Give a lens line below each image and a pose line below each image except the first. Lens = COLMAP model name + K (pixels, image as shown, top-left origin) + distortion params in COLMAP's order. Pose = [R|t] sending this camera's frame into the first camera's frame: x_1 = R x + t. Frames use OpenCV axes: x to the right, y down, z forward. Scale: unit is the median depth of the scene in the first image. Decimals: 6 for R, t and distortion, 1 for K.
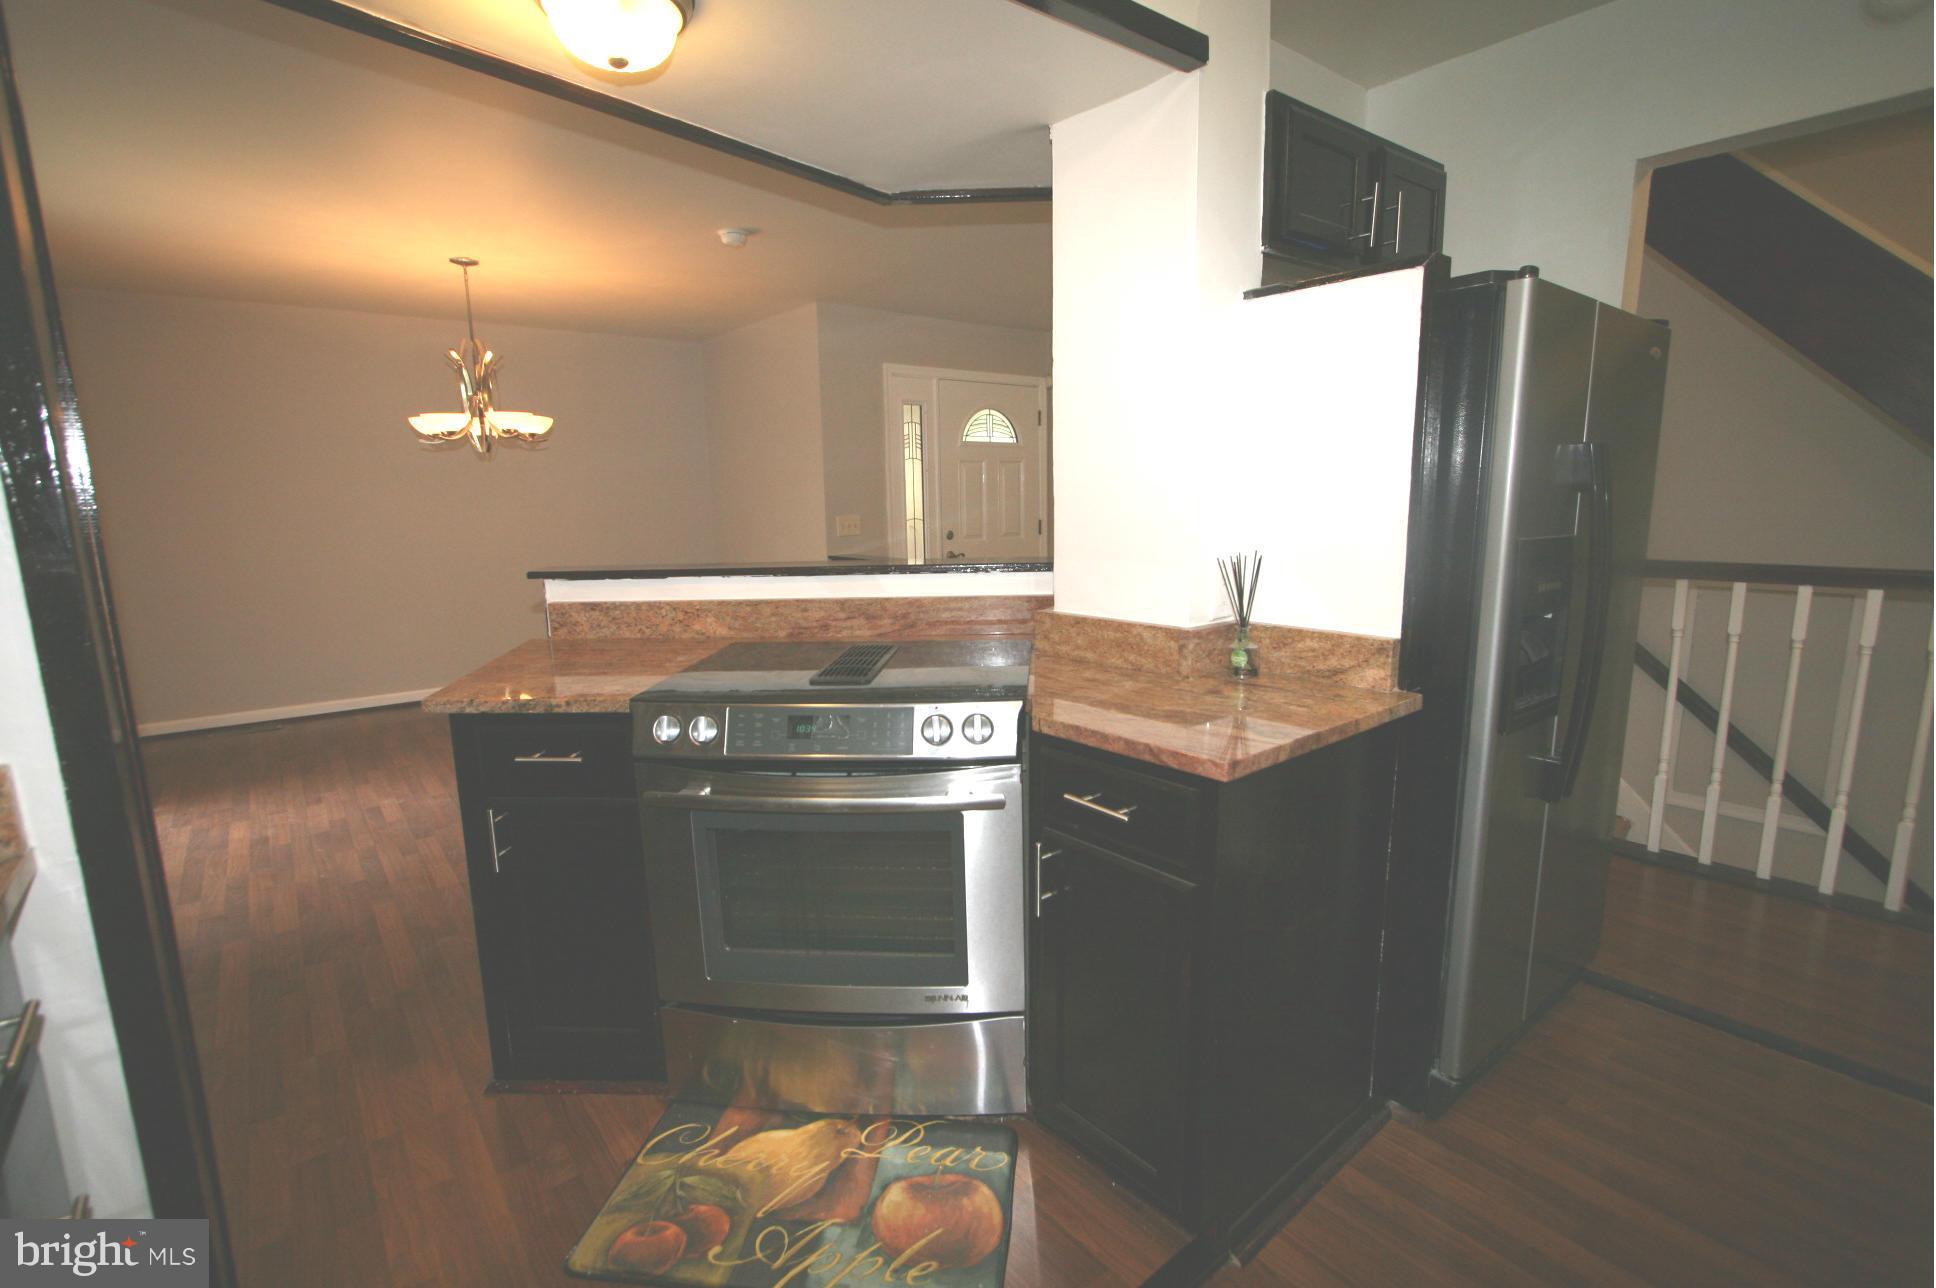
lens RADIAL K [[898.6, 0, 965.4], [0, 898.6, 652.8], [0, 0, 1]] dist [-0.004283, -0.000285]
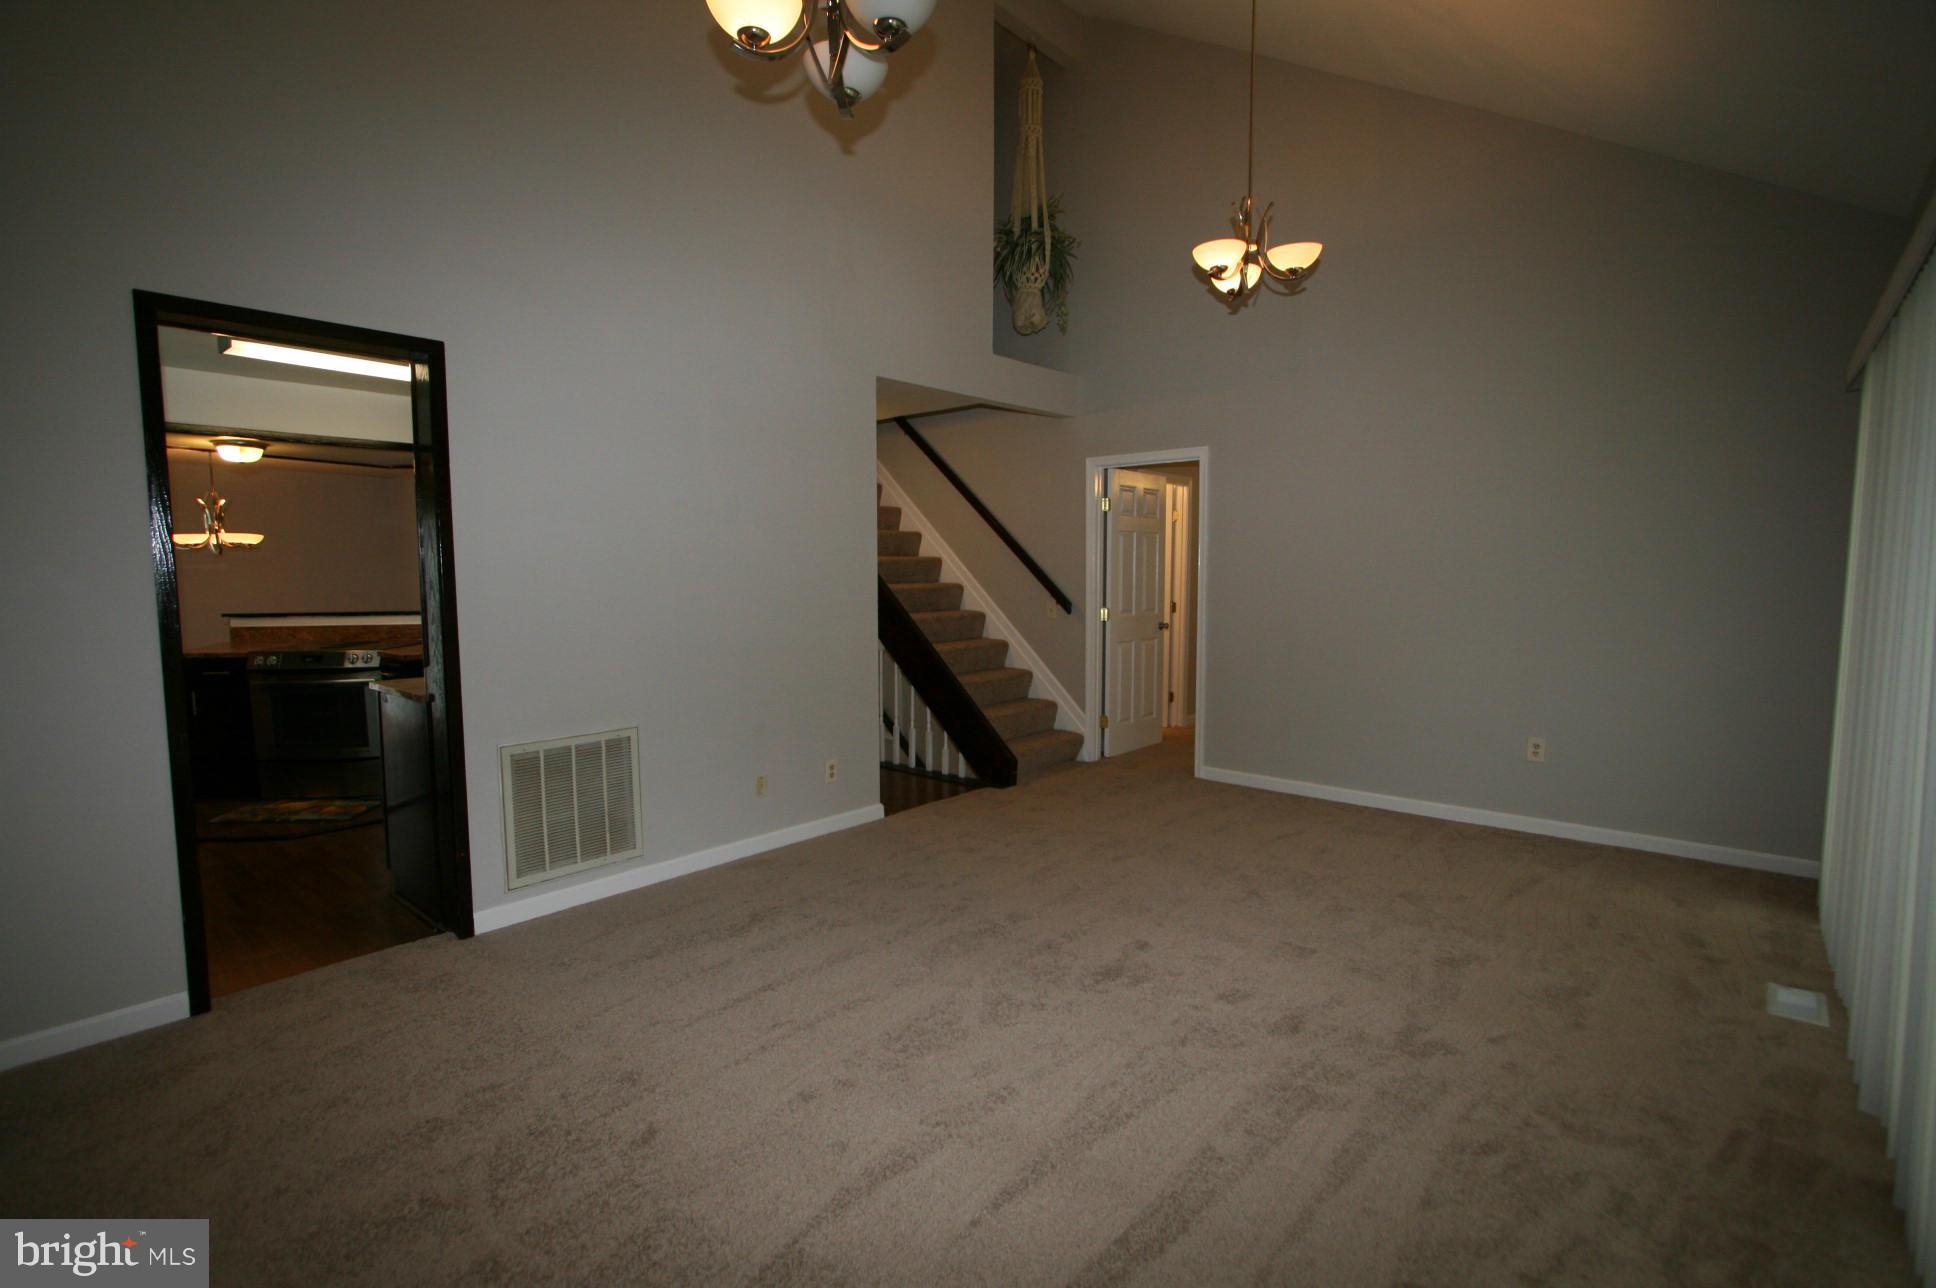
lens RADIAL K [[898.6, 0, 972.1], [0, 898.6, 641.4], [0, 0, 1]] dist [-0.004283, -0.000285]
pose [[0.982943, -0.003535, 0.183878, 0.624673], [0.021534, 0.995150, -0.095982, 0.152878], [-0.182647, 0.098305, 0.978252, -1.019113]]
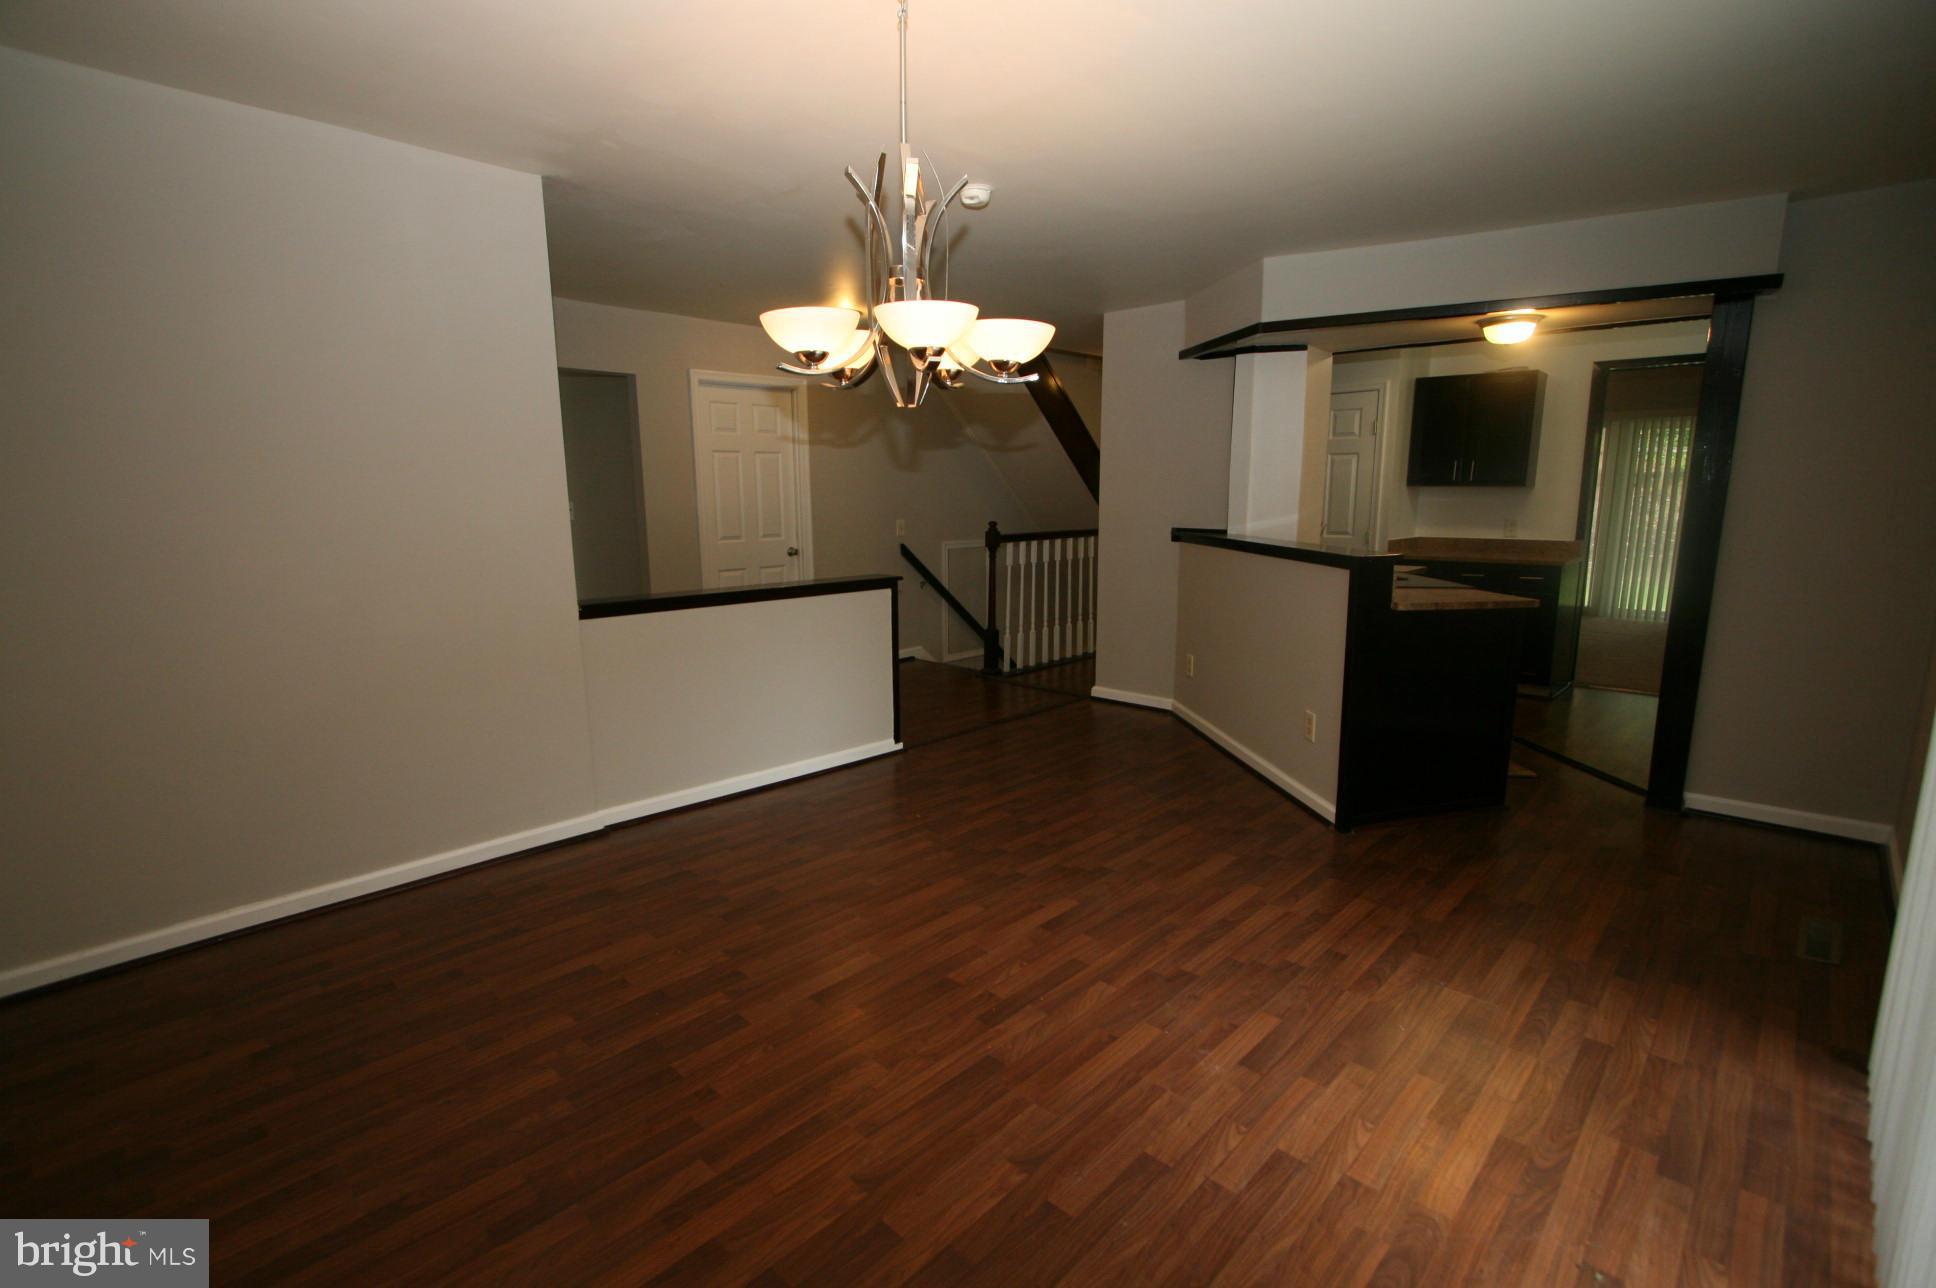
lens RADIAL K [[898.6, 0, 966.3], [0, 898.6, 645.1], [0, 0, 1]] dist [-0.004283, -0.000285]
pose [[-0.145609, -0.151916, 0.977609, -1.279723], [0.176852, 0.968228, 0.176799, -0.228786], [-0.973407, 0.198636, -0.114116, 1.334812]]
